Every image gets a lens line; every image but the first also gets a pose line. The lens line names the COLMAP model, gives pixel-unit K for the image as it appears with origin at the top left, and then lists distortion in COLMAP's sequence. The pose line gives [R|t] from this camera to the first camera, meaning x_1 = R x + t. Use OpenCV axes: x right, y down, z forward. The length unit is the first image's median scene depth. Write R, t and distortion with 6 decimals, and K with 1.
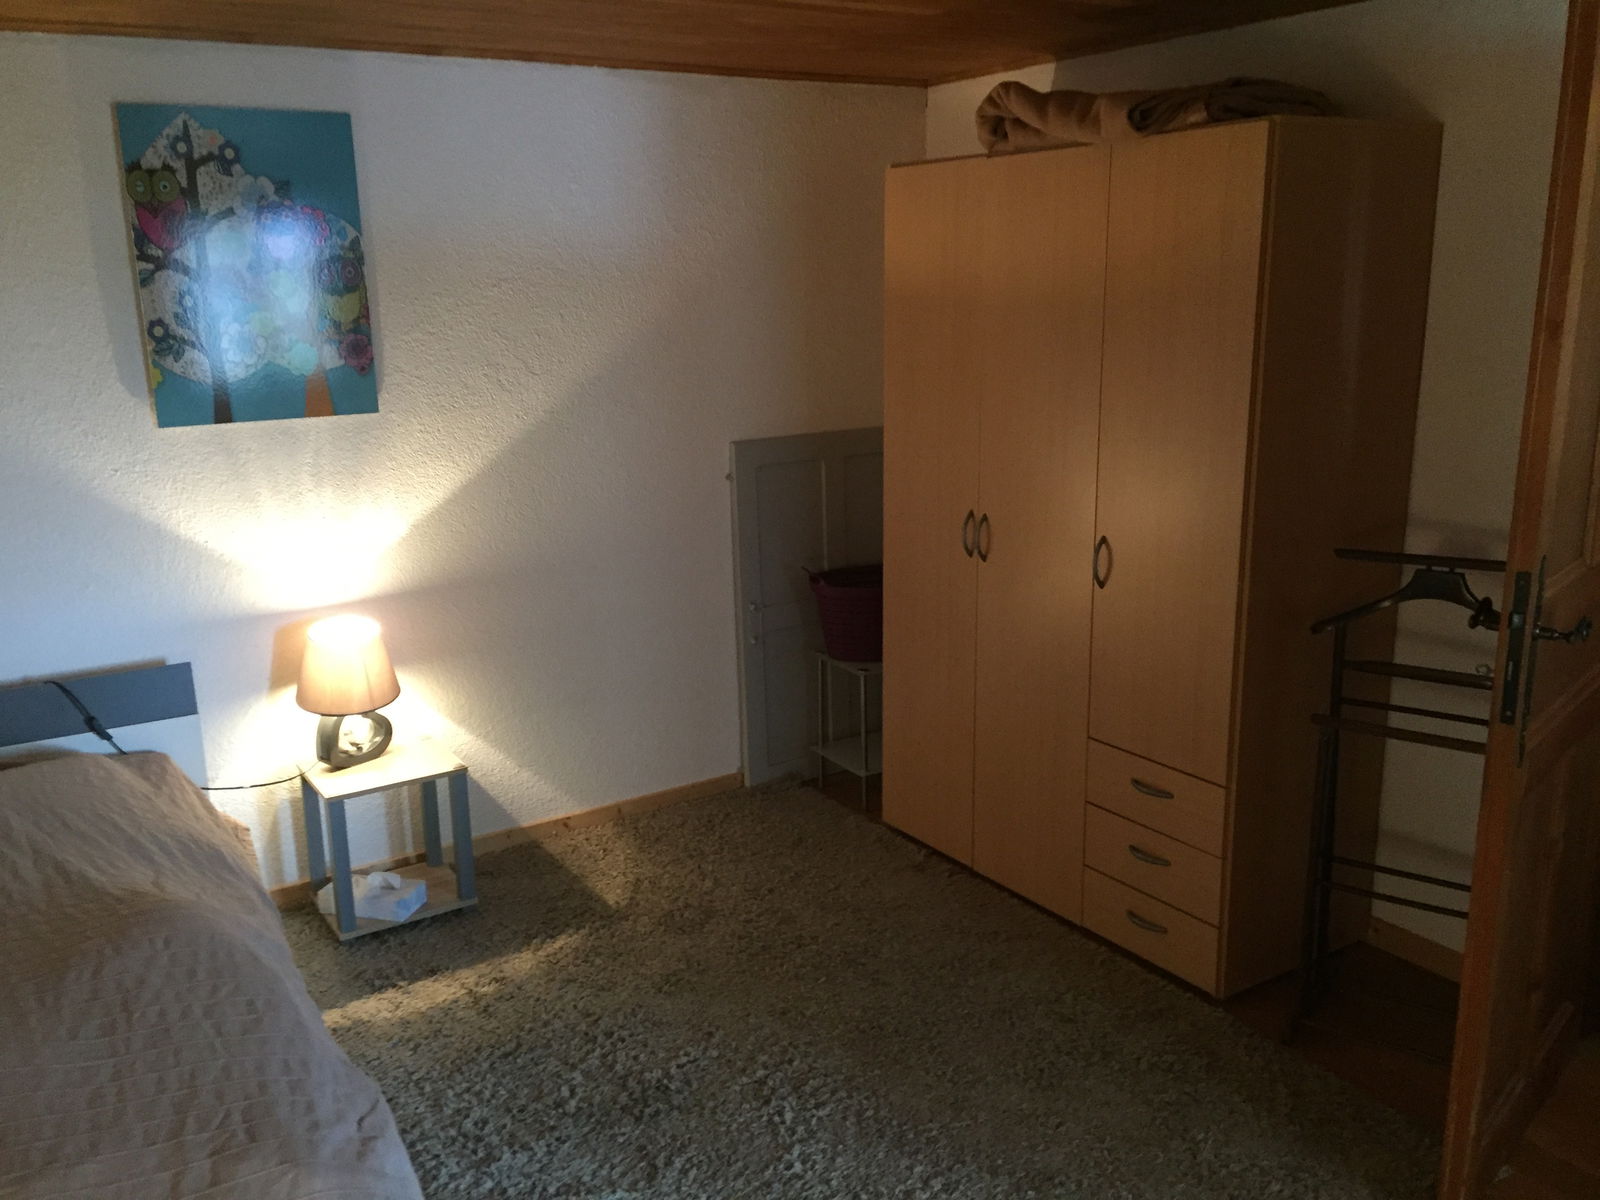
lens RADIAL K [[1359.2, 0, 799.0], [0, 1359.2, 599.6], [0, 0, 1]] dist [0.040845, -0.039771]
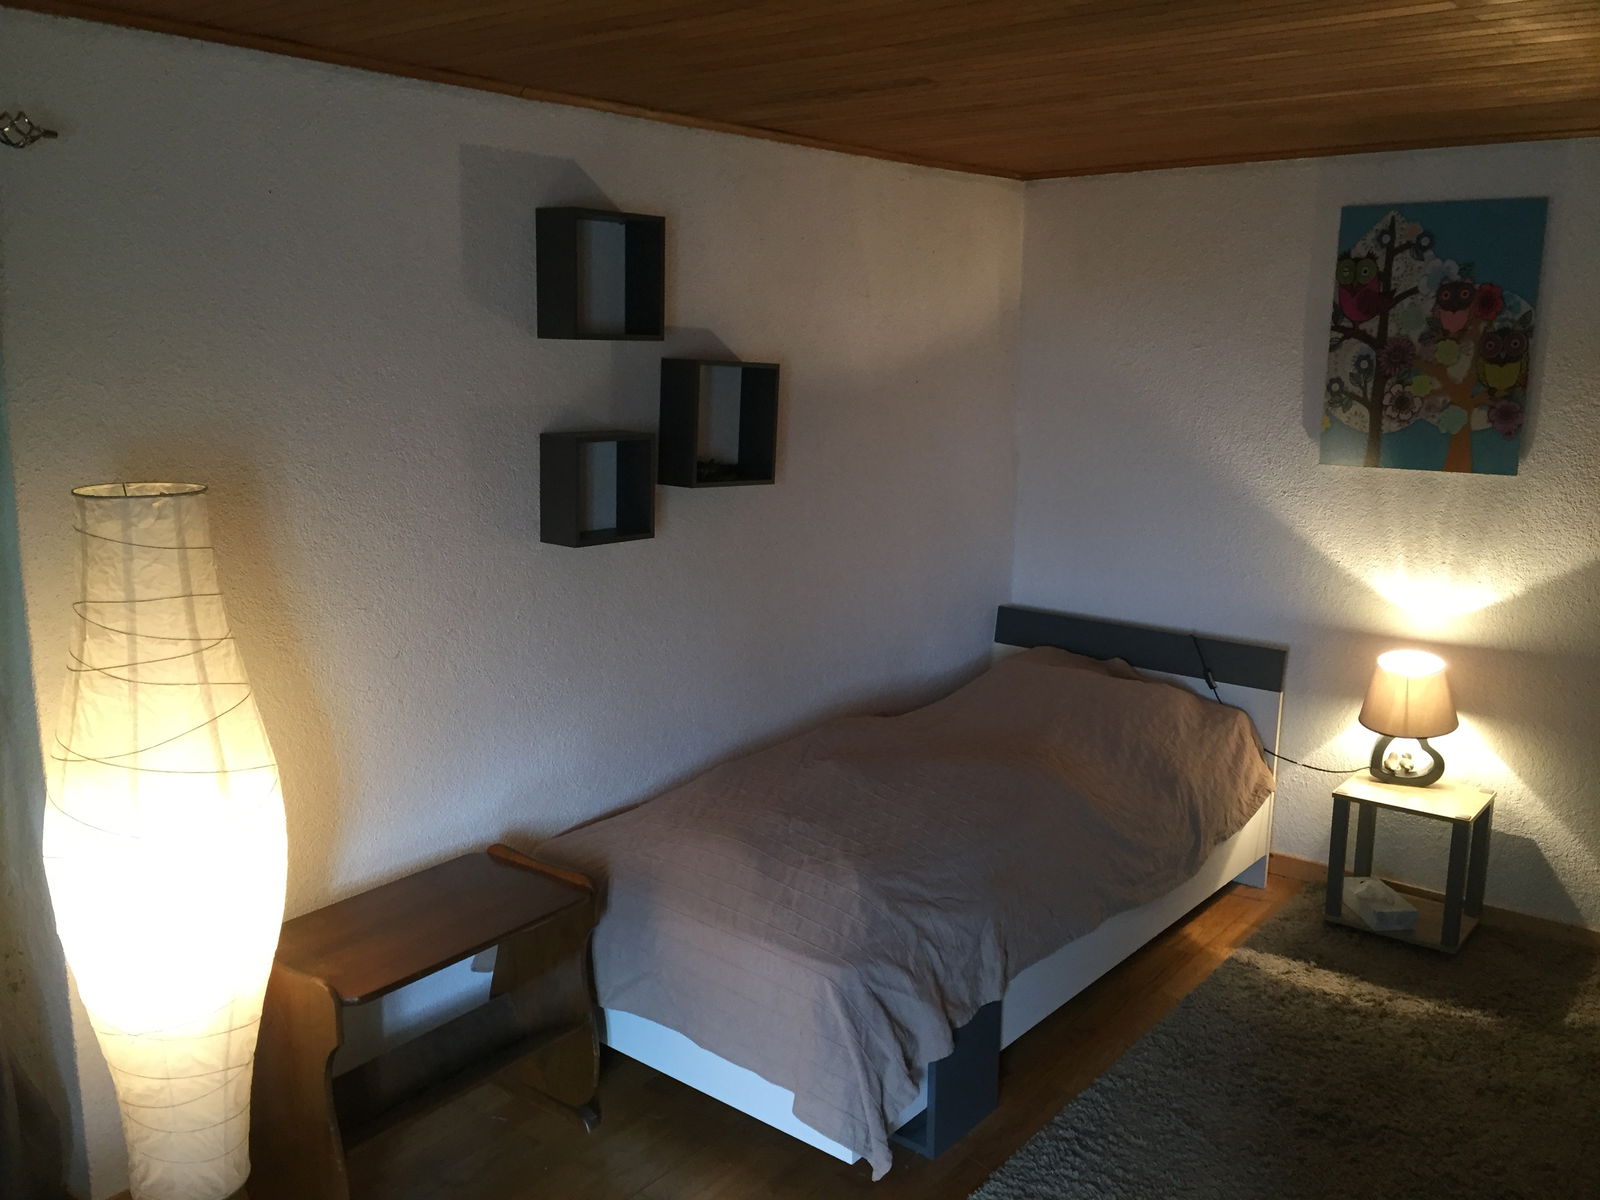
lens RADIAL K [[1359.2, 0, 798.6], [0, 1359.2, 602.0], [0, 0, 1]] dist [0.040845, -0.039771]
pose [[0.317278, 0.207587, -0.925334, 0.561174], [-0.240065, 0.961548, 0.133398, -0.056832], [0.917444, 0.179816, 0.354912, 0.148677]]
